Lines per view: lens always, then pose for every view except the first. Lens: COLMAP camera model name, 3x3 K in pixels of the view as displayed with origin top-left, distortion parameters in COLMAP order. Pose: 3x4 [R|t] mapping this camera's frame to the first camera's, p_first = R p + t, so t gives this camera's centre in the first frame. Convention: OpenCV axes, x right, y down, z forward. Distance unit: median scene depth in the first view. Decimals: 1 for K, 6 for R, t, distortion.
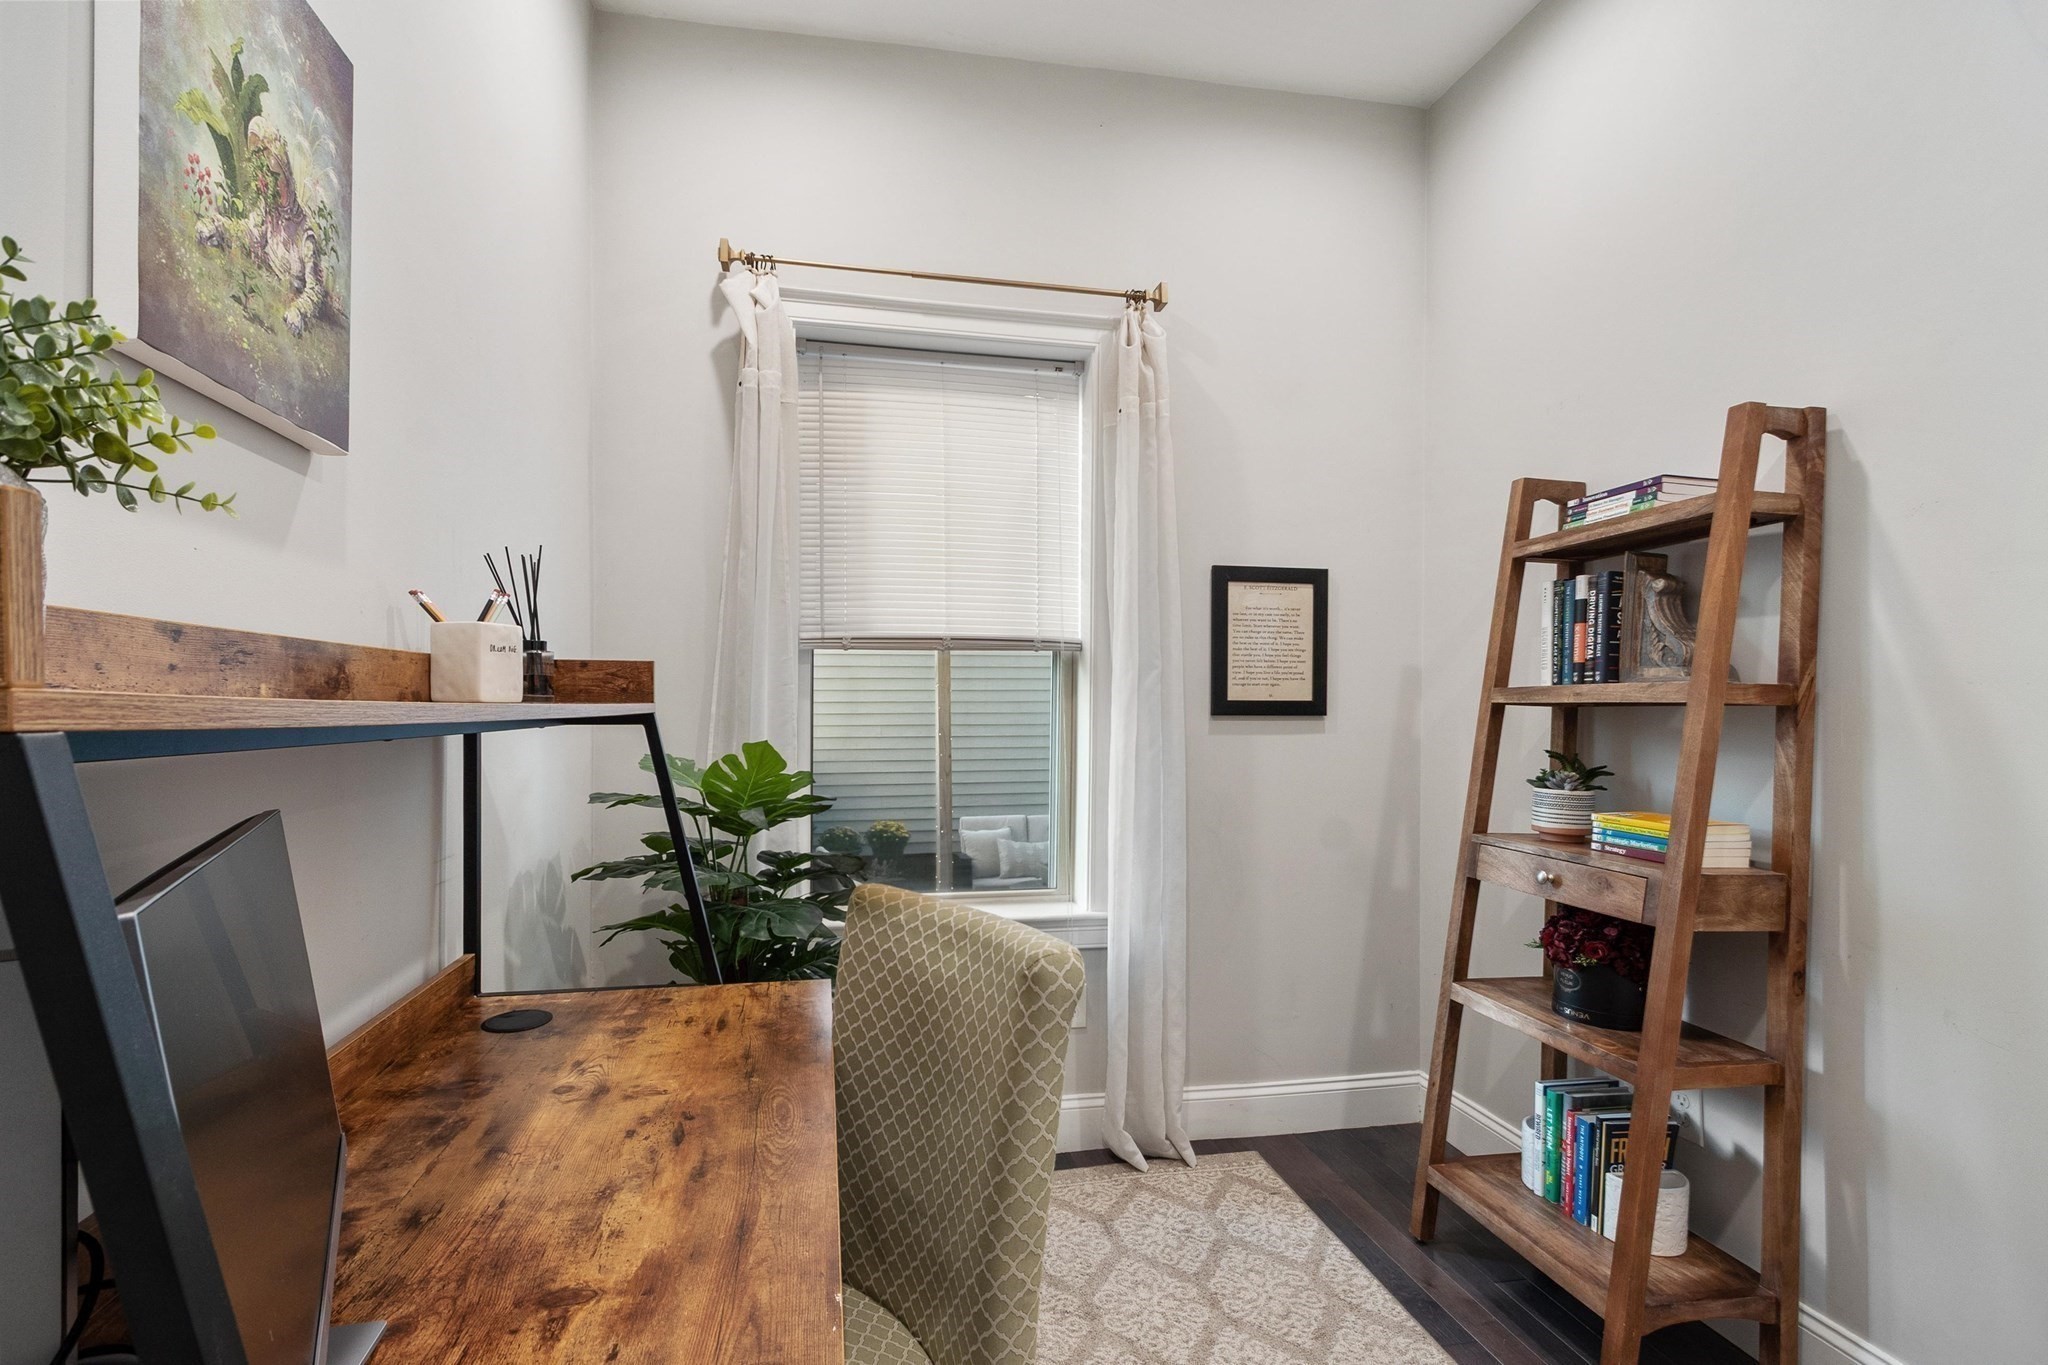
lens RADIAL K [[896.5, 0, 980.3], [0, 896.5, 715.0], [0, 0, 1]] dist [0.000741, -0.000078]
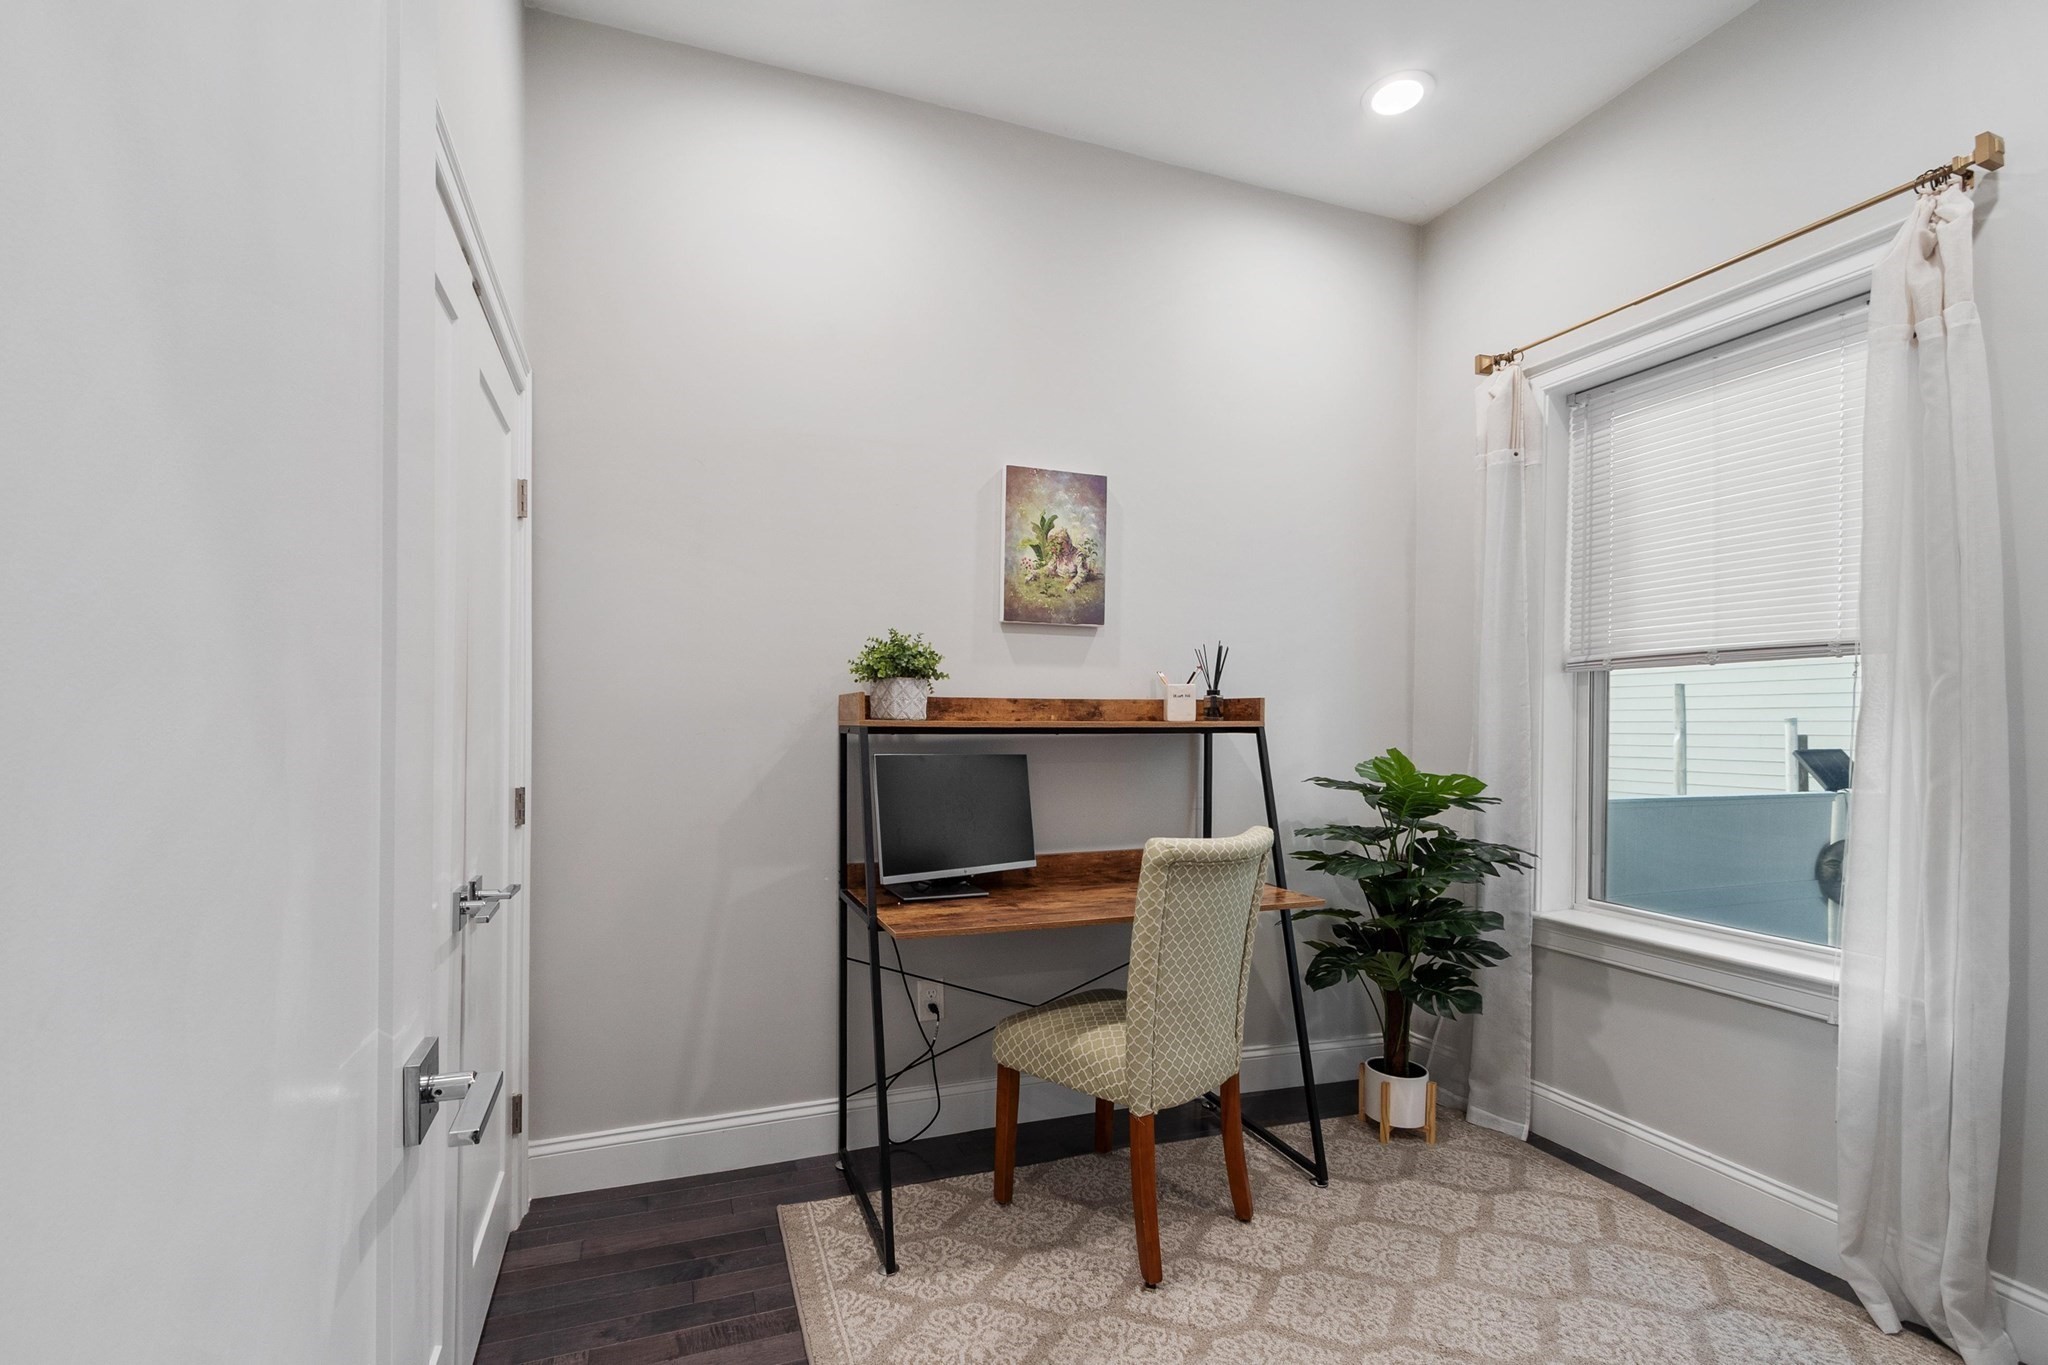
lens RADIAL K [[896.5, 0, 980.3], [0, 896.5, 715.0], [0, 0, 1]] dist [0.000741, -0.000078]
pose [[0.159548, -0.008091, -0.987157, 1.905099], [-0.012198, 0.999874, -0.010166, -0.002017], [0.987115, 0.013664, 0.159429, 0.249000]]
